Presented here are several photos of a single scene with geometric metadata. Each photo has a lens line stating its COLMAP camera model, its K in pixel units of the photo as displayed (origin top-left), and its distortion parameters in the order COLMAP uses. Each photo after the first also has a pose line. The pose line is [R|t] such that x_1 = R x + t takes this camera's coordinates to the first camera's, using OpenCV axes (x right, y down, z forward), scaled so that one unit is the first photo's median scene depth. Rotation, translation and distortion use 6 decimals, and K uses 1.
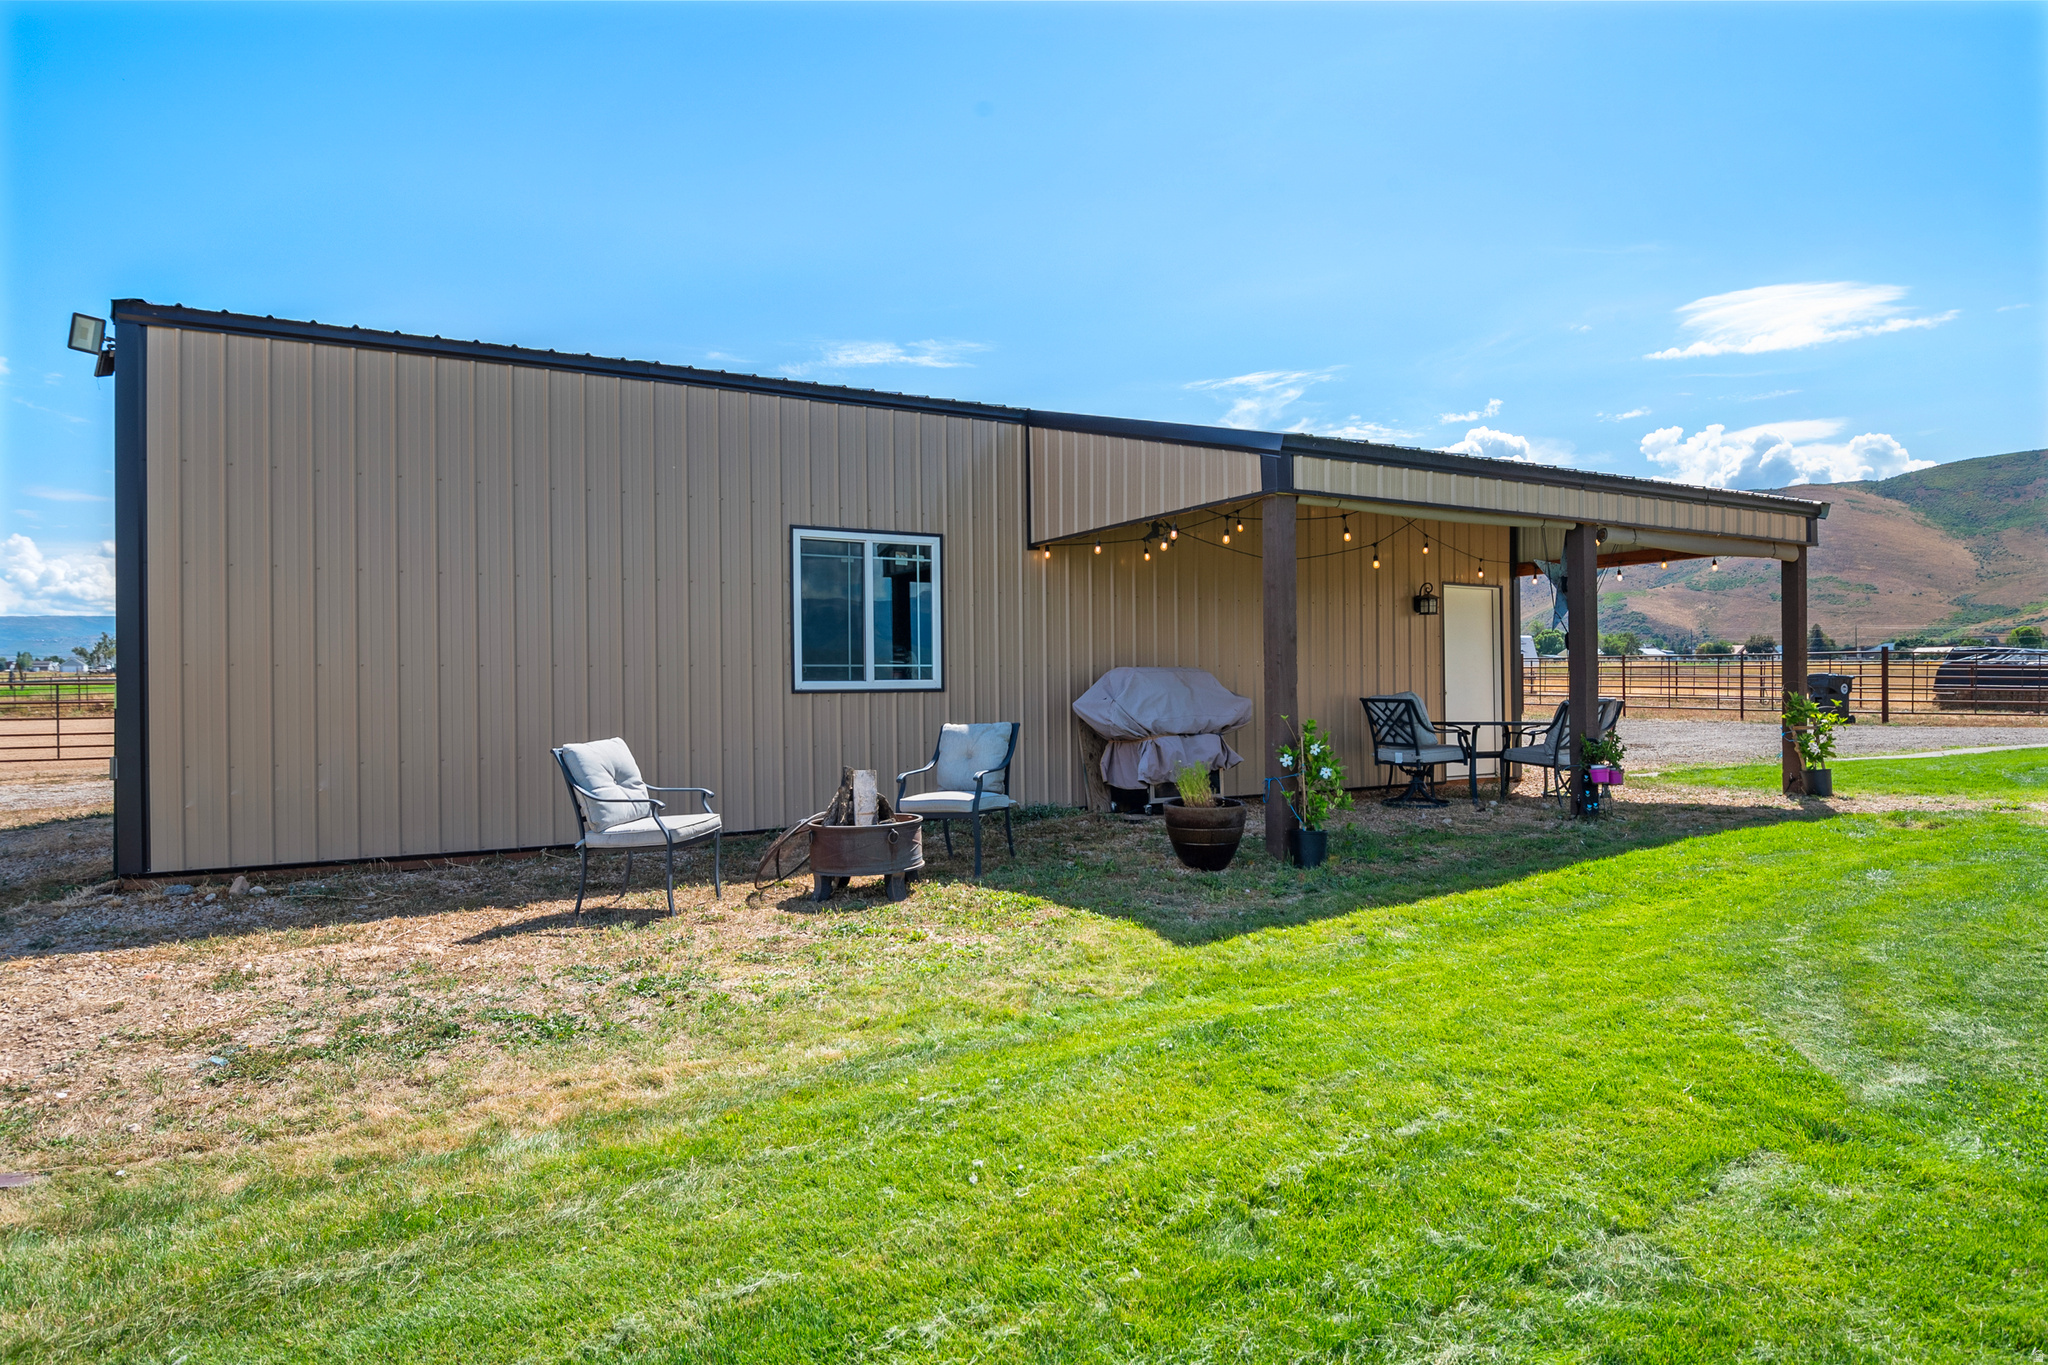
lens RADIAL K [[1171.6, 0, 1024.0], [0, 1171.6, 682.5], [0, 0, 1]] dist [0.000032, -0.000487]
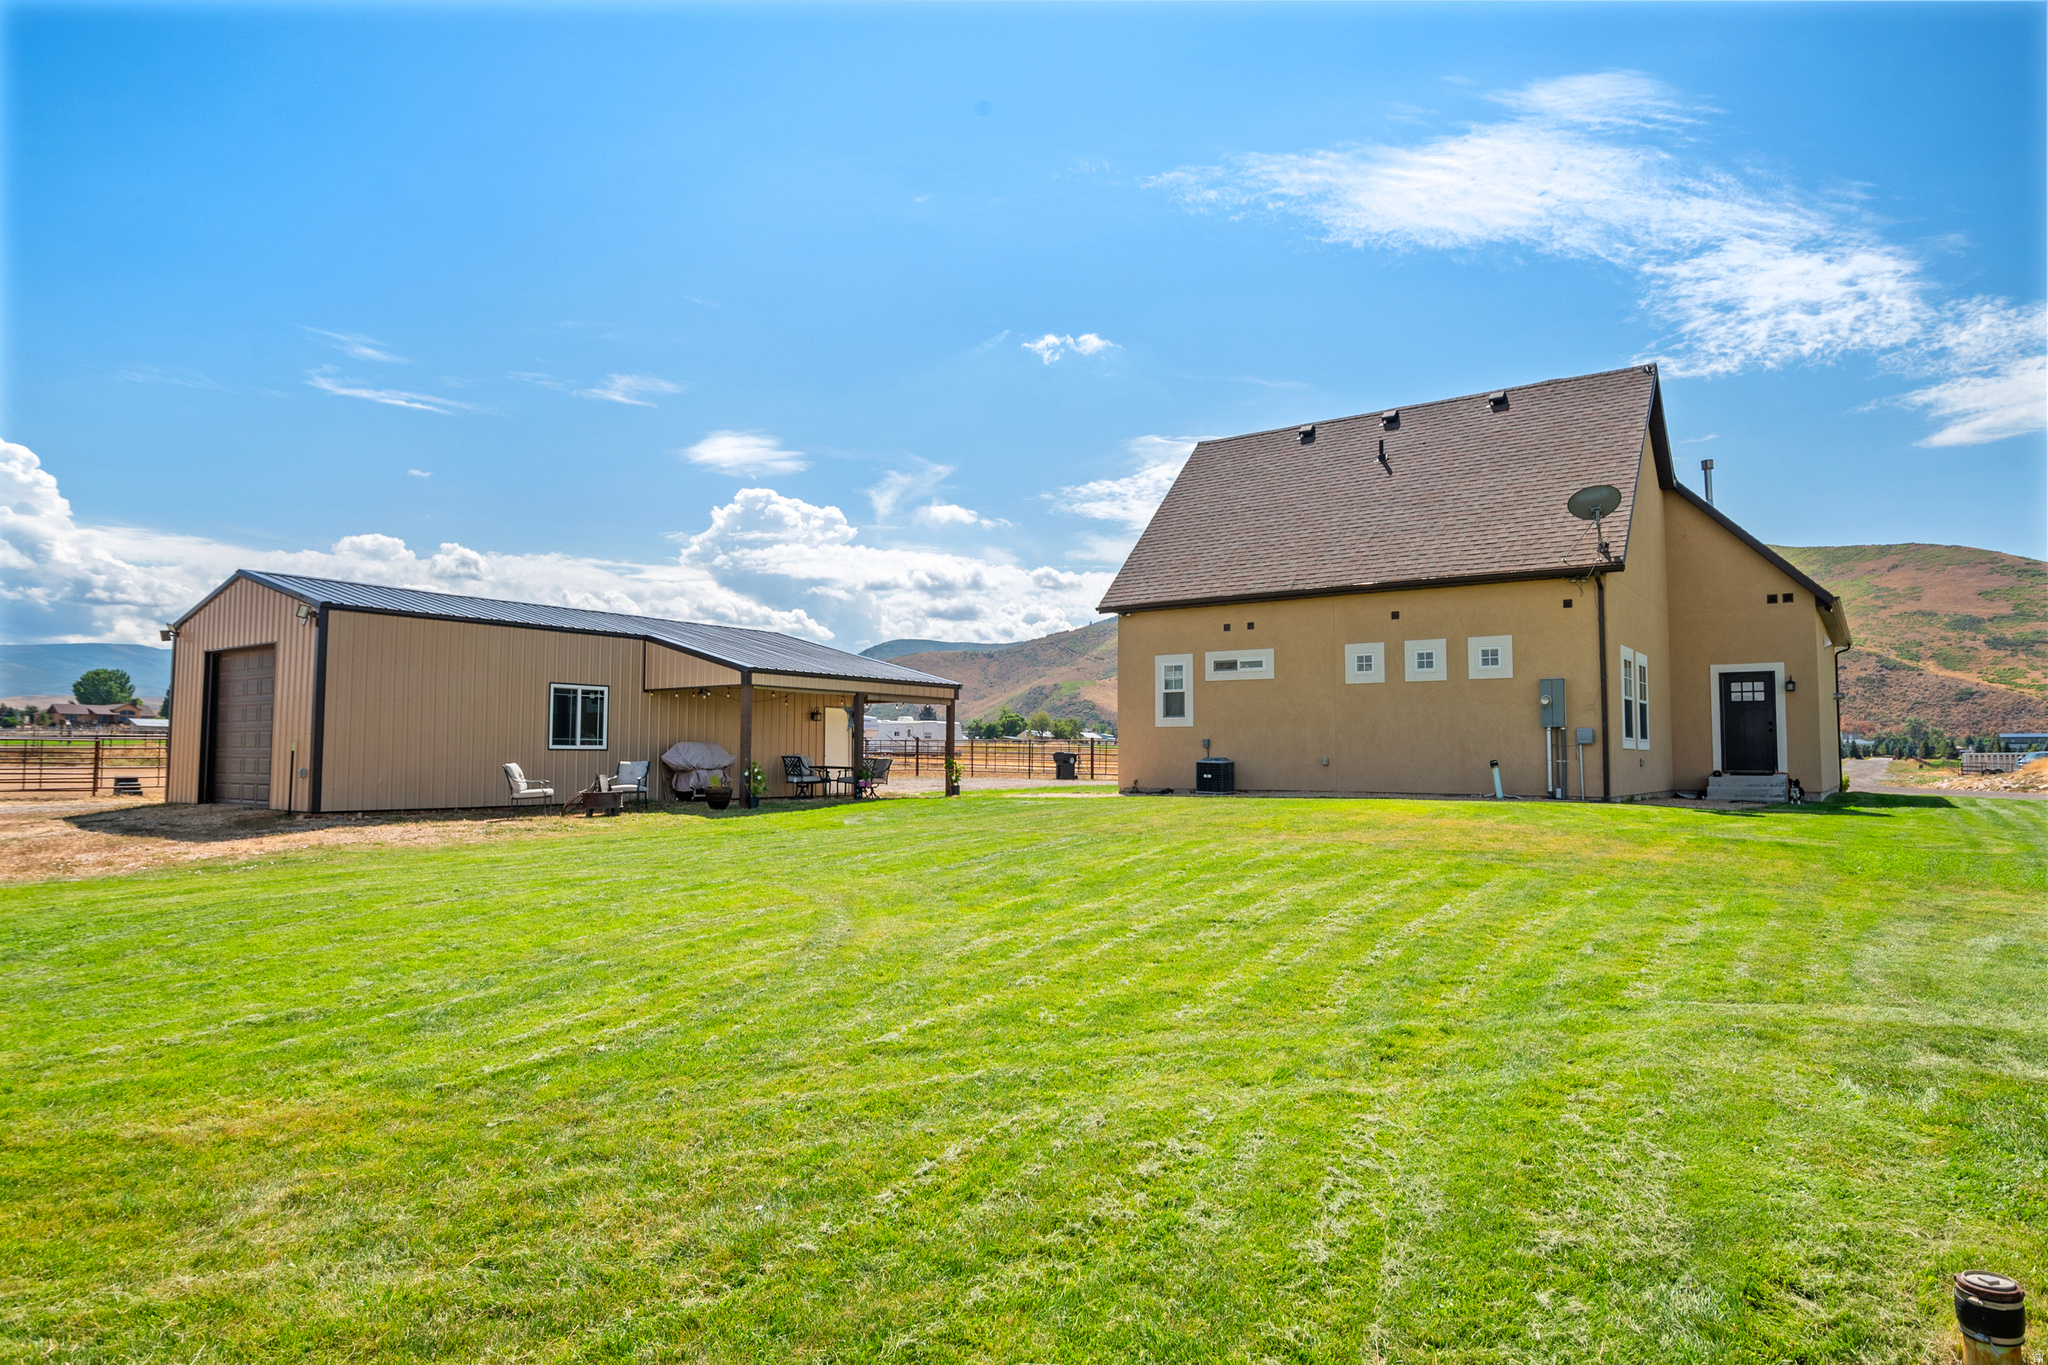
lens RADIAL K [[1171.6, 0, 1024.0], [0, 1171.6, 682.5], [0, 0, 1]] dist [0.000032, -0.000487]
pose [[0.910353, 0.039634, 0.411931, -0.297108], [-0.012916, 0.997640, -0.067443, 0.020107], [-0.413632, 0.056077, 0.908716, -1.613006]]
